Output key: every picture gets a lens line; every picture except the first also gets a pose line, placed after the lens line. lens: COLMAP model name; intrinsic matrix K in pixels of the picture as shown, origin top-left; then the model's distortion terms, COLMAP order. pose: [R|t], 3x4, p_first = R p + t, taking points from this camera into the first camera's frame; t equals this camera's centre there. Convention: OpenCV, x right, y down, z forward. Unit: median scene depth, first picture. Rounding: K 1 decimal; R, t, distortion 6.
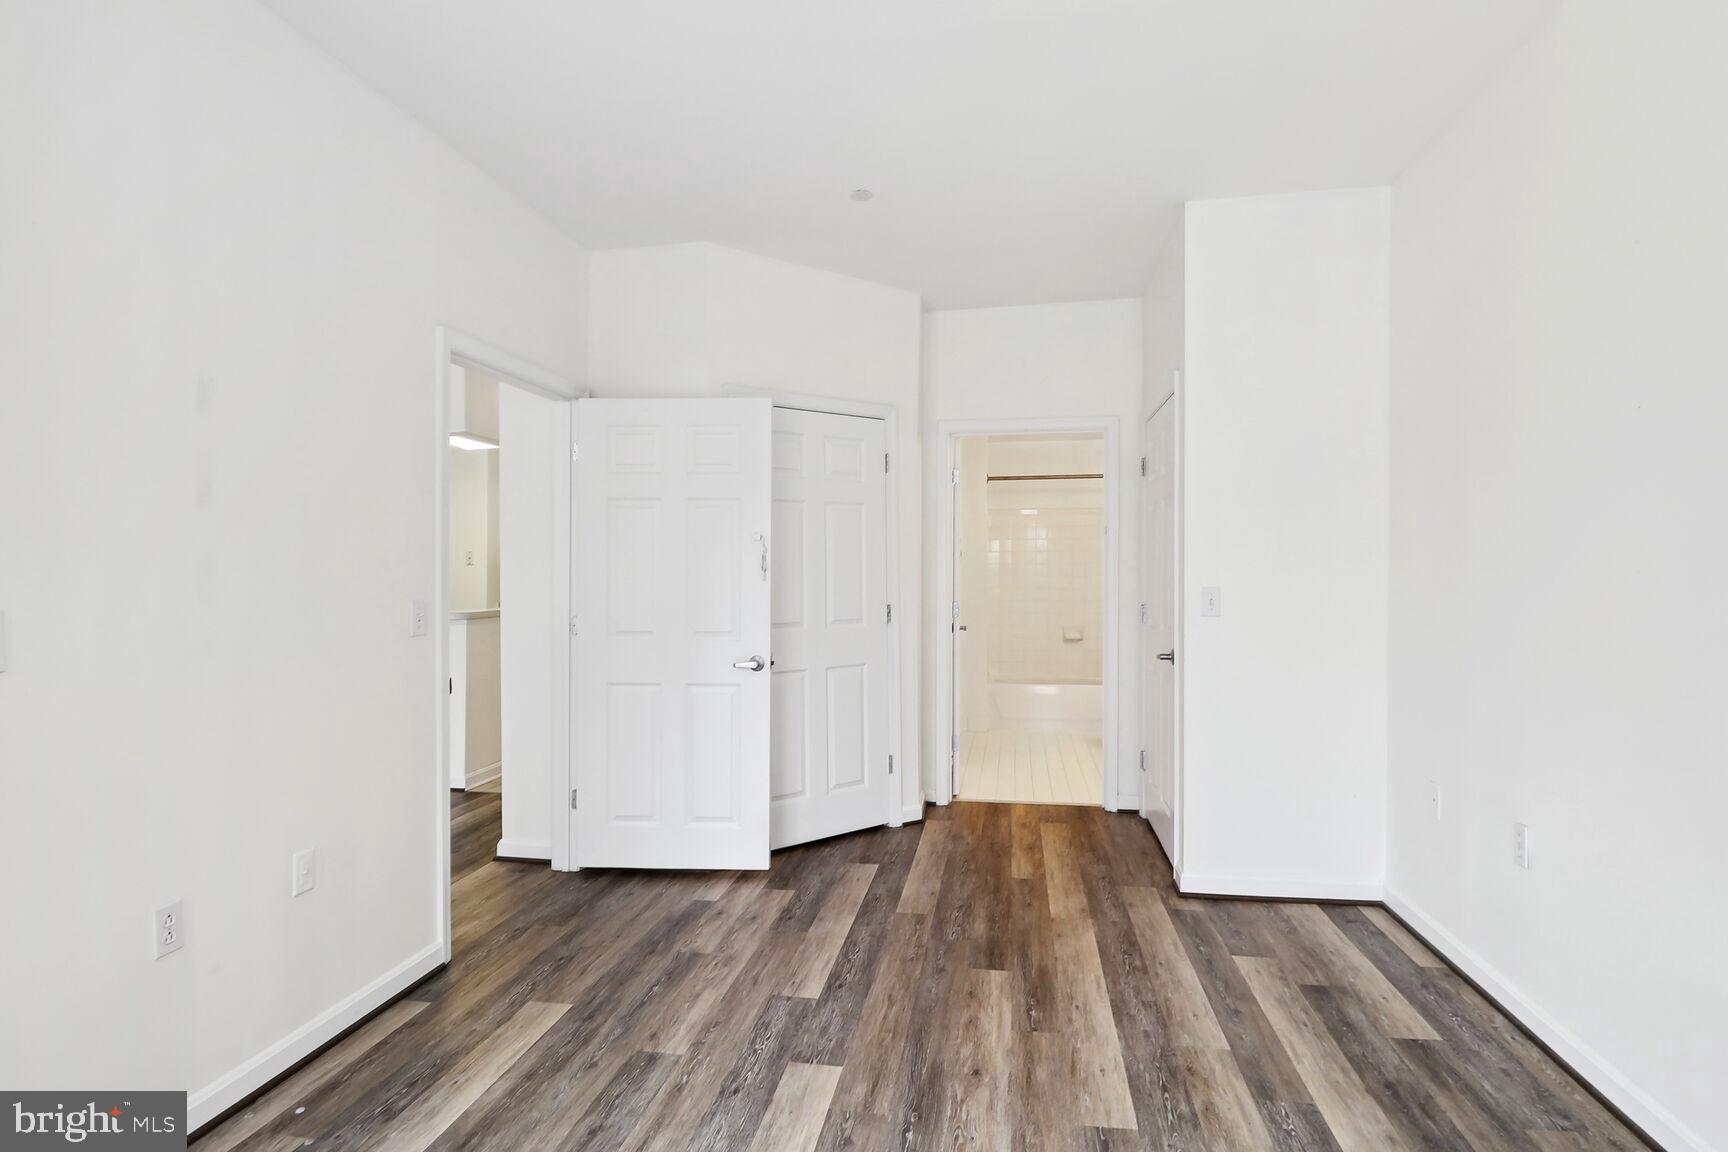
lens RADIAL K [[854.5, 0, 896.3], [0, 854.5, 584.0], [0, 0, 1]] dist [0.001455, -0.015758]
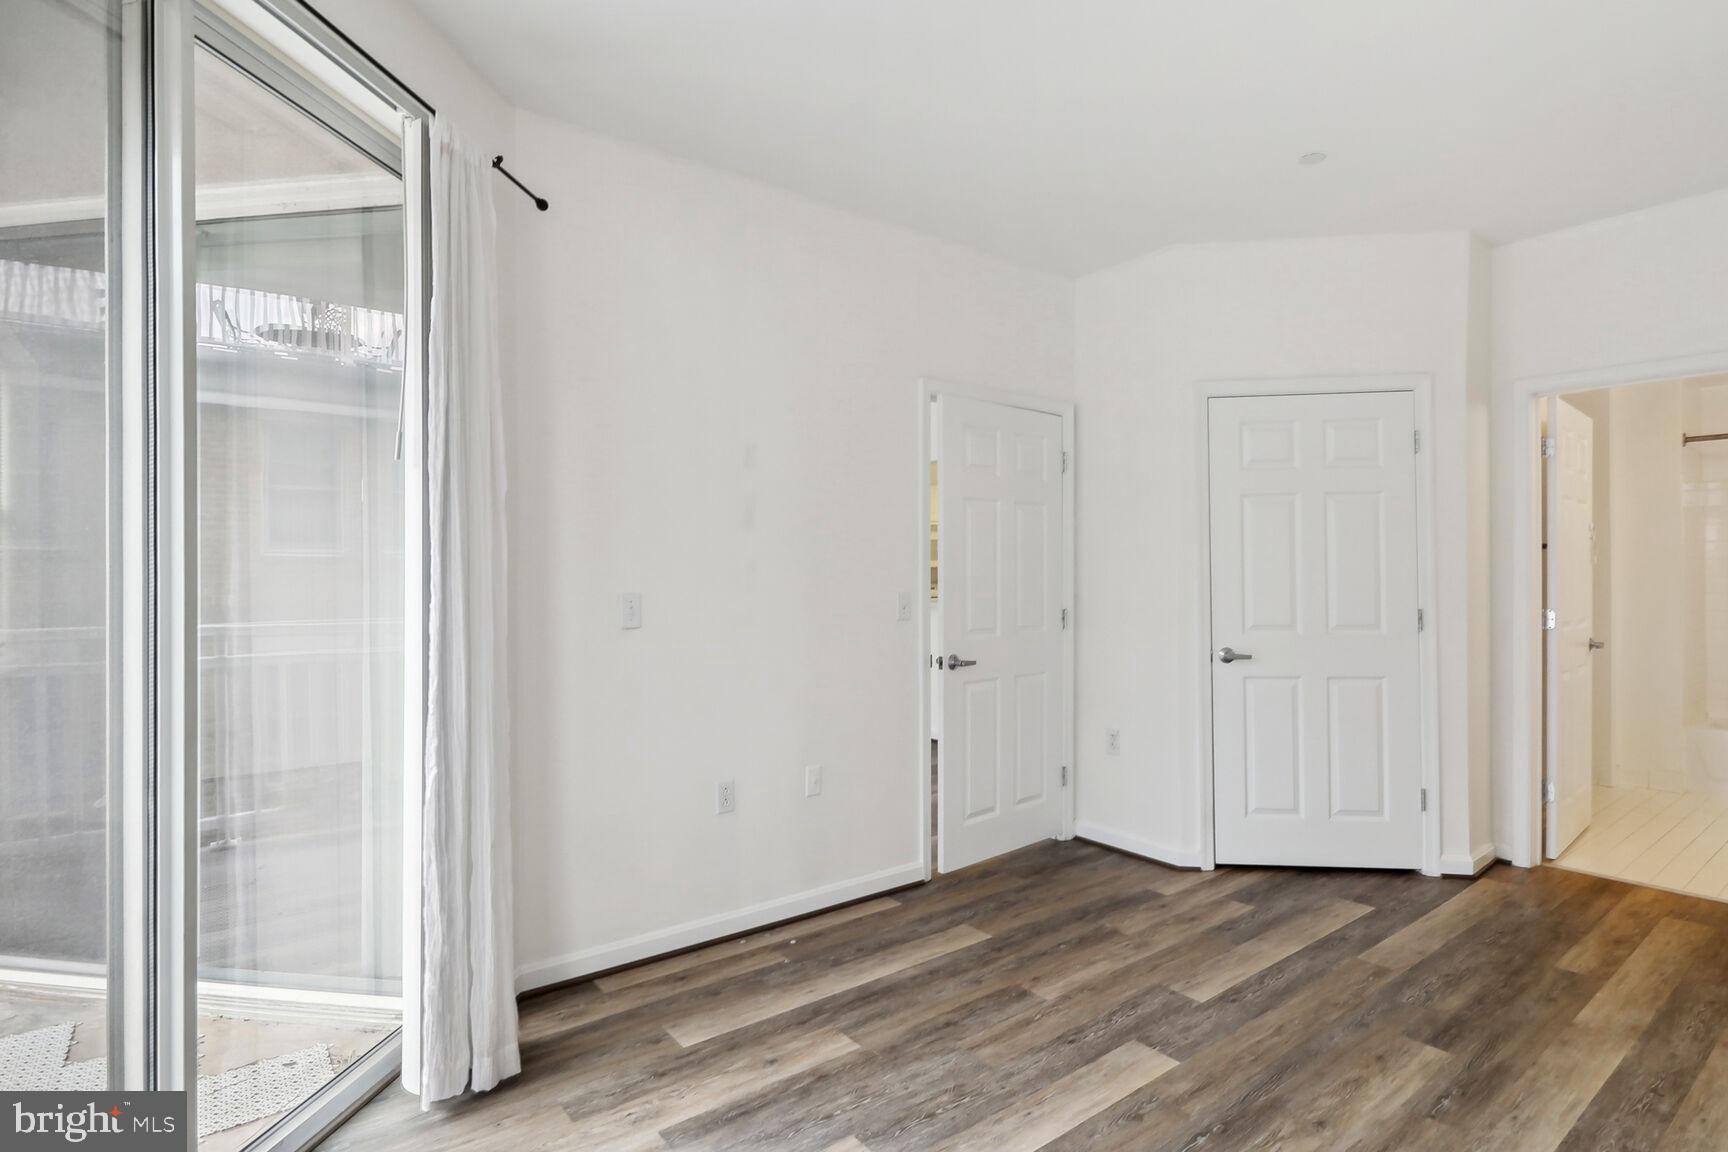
lens RADIAL K [[886.7, 0, 864.0], [0, 886.7, 576.0], [0, 0, 1]] dist [0.003718, -0.016487]
pose [[0.719856, 0.004130, -0.694111, 0.322025], [-0.009313, 0.999950, -0.003709, -0.000396], [0.694061, 0.009134, 0.719858, -0.012486]]
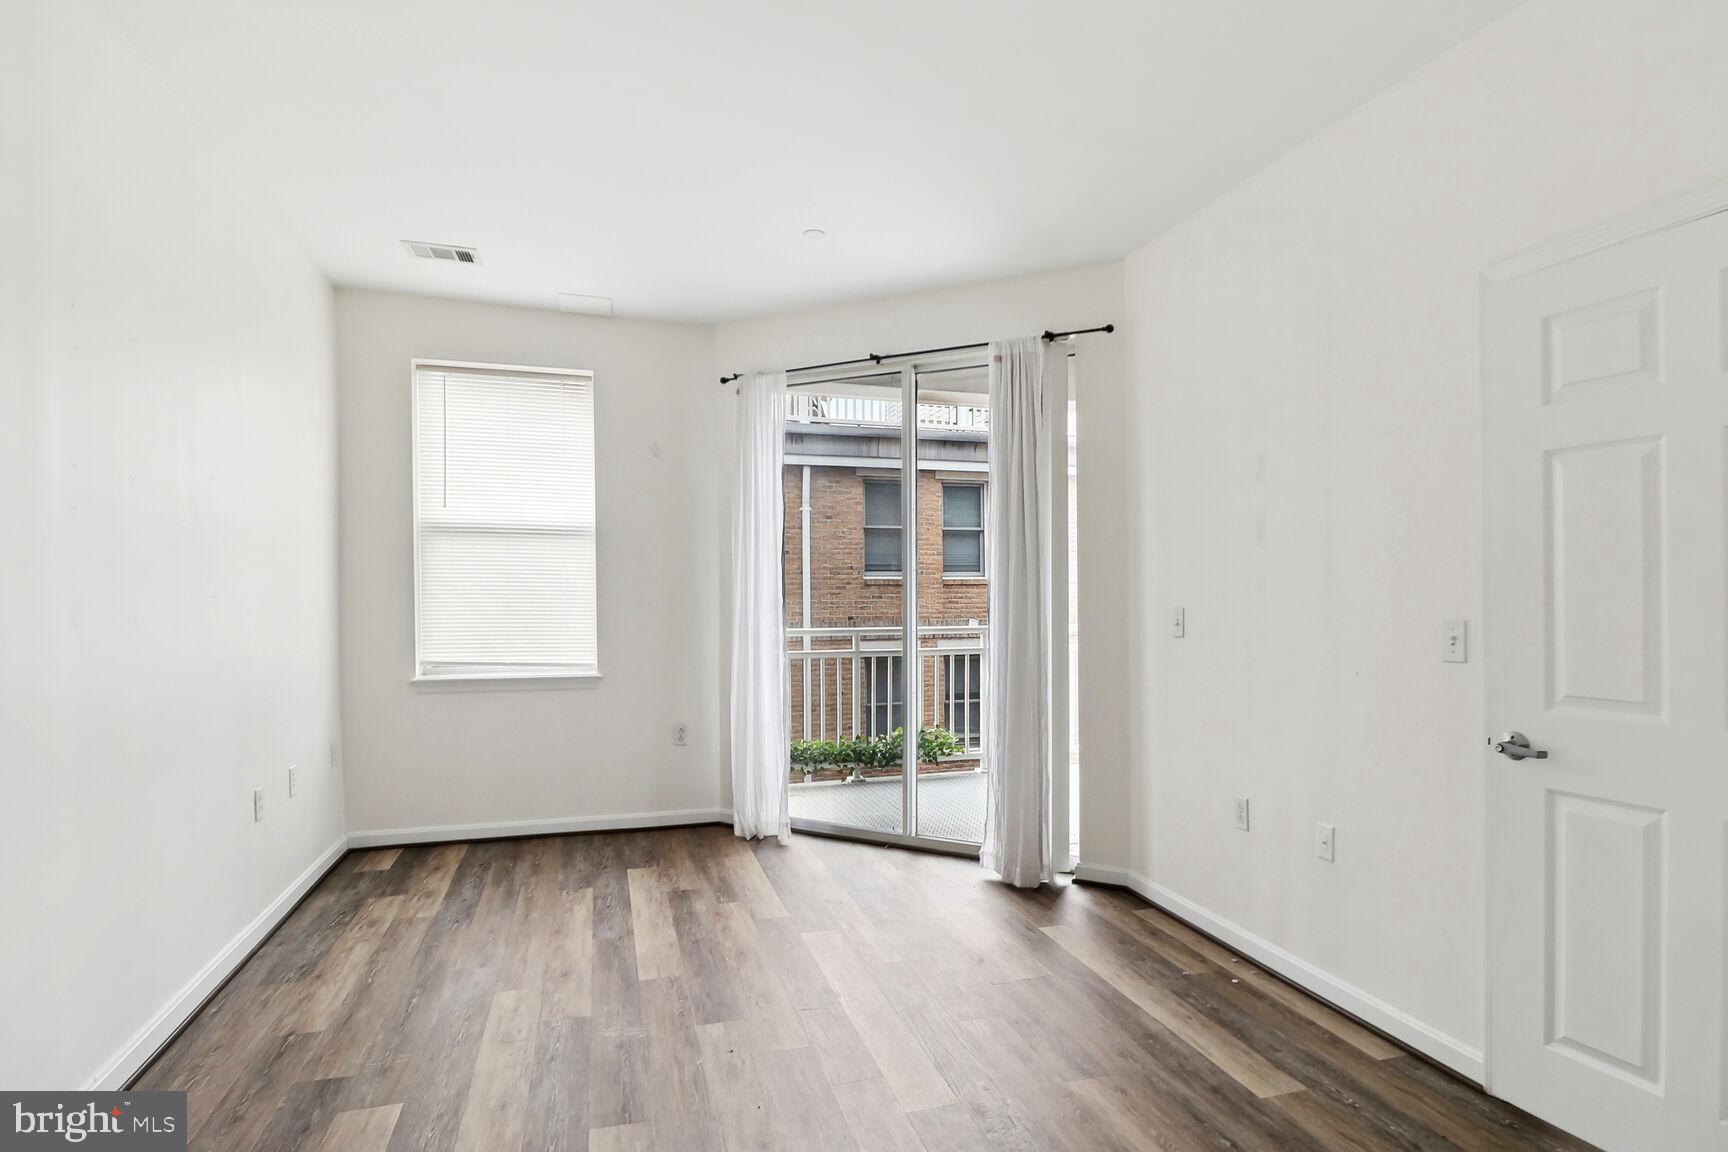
lens RADIAL K [[886.7, 0, 864.0], [0, 886.7, 576.0], [0, 0, 1]] dist [0.003718, -0.016487]
pose [[-0.912600, 0.003095, -0.408842, 0.317030], [0.007429, 0.999932, -0.009011, -0.018648], [0.408786, -0.011261, -0.912561, 1.539308]]
